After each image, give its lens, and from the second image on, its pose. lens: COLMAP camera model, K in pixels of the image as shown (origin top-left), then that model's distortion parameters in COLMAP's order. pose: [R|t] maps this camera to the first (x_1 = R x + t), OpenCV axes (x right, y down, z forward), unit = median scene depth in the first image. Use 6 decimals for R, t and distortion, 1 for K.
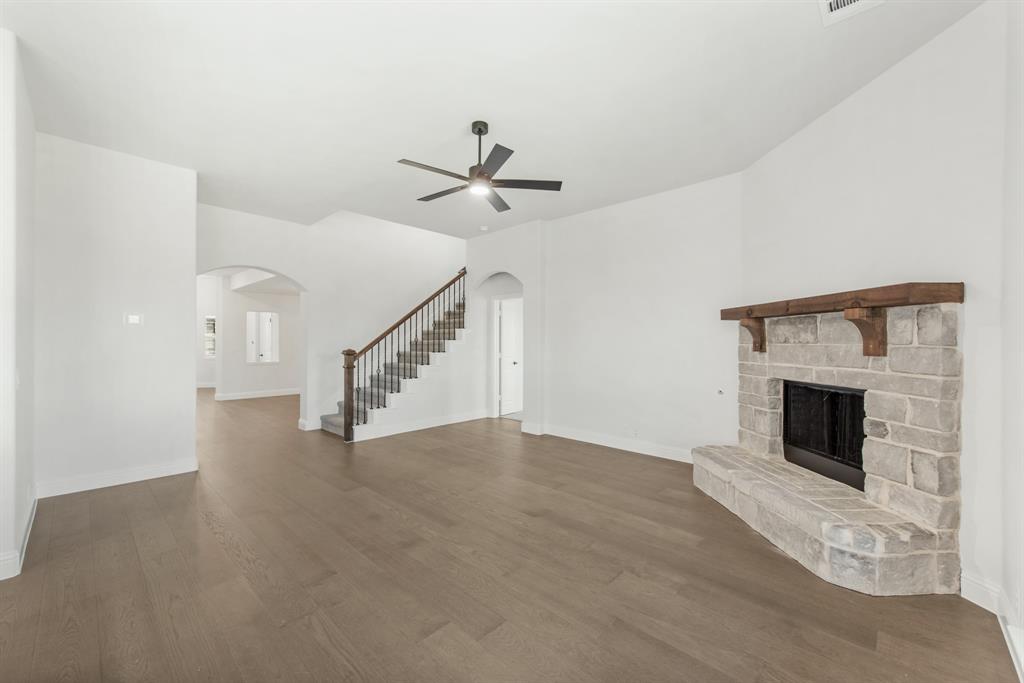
lens RADIAL K [[406.6, 0, 516.1], [0, 406.6, 341.1], [0, 0, 1]] dist [0.003748, 0.000369]
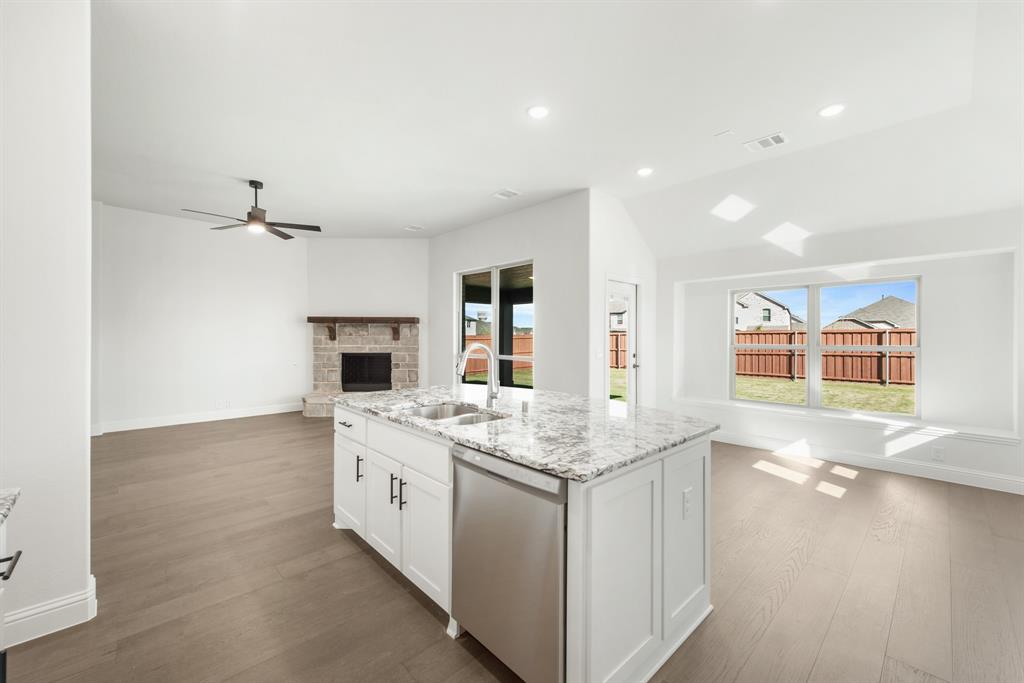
lens RADIAL K [[406.6, 0, 501.8], [0, 406.6, 336.6], [0, 0, 1]] dist [0.003748, 0.000369]
pose [[0.049121, -0.010163, 0.998741, -1.589707], [-0.006601, 0.999923, 0.010499, -0.019913], [-0.998771, -0.007109, 0.049050, 0.103191]]
